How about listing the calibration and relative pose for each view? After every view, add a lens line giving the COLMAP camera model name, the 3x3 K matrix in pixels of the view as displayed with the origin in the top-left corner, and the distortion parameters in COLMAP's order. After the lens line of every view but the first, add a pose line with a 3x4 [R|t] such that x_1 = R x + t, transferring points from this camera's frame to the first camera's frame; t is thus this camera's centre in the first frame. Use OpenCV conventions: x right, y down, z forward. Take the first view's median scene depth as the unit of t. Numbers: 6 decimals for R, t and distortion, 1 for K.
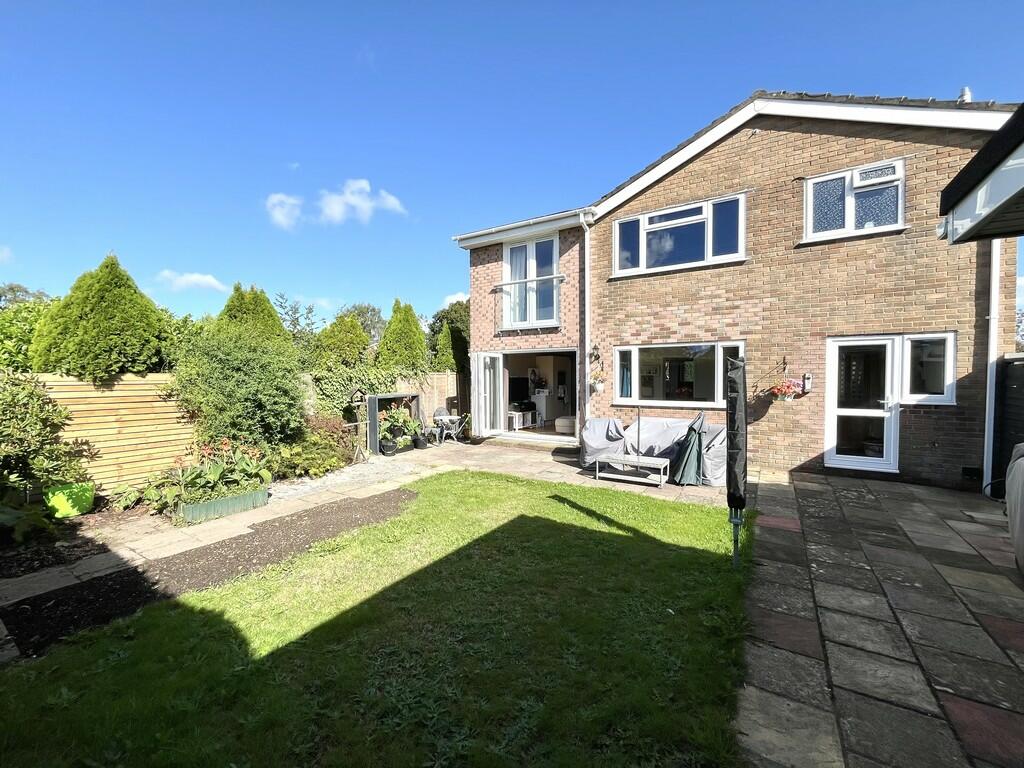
lens RADIAL K [[417.1, 0, 506.4], [0, 417.1, 386.2], [0, 0, 1]] dist [-0.005082, 0.000951]
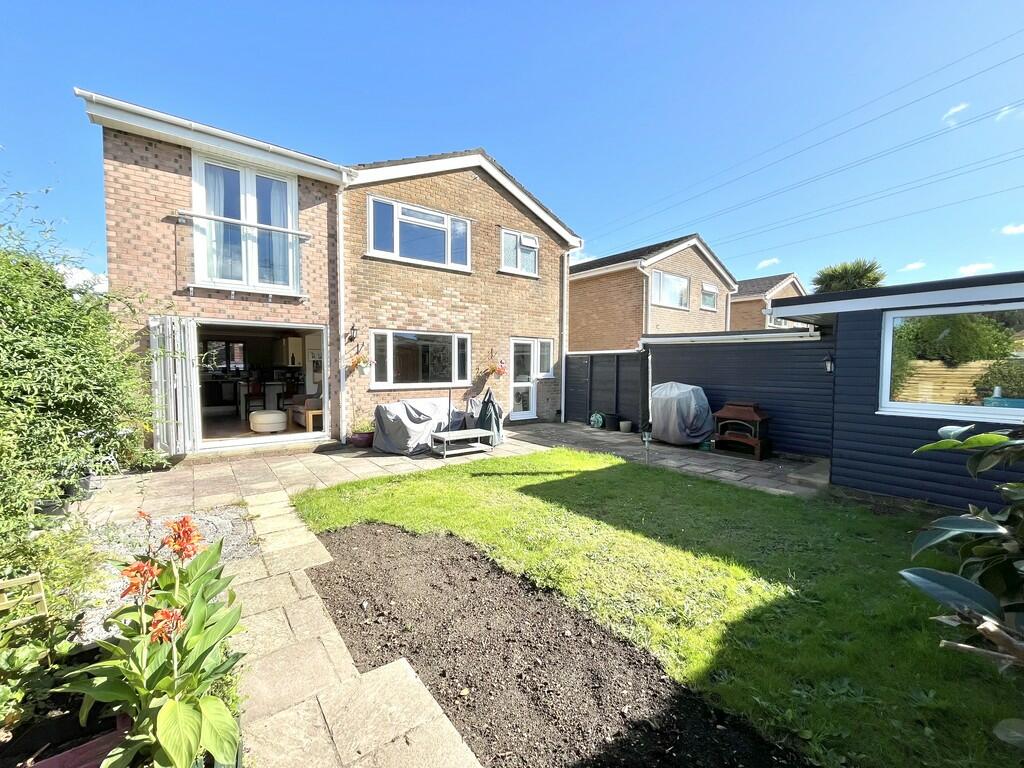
lens RADIAL K [[417.1, 0, 514.6], [0, 417.1, 384.6], [0, 0, 1]] dist [-0.005082, 0.000951]
pose [[0.330576, -0.037351, 0.943040, -0.615944], [0.017332, 0.999288, 0.033503, 0.007034], [-0.943620, 0.005269, 0.330988, 0.430392]]
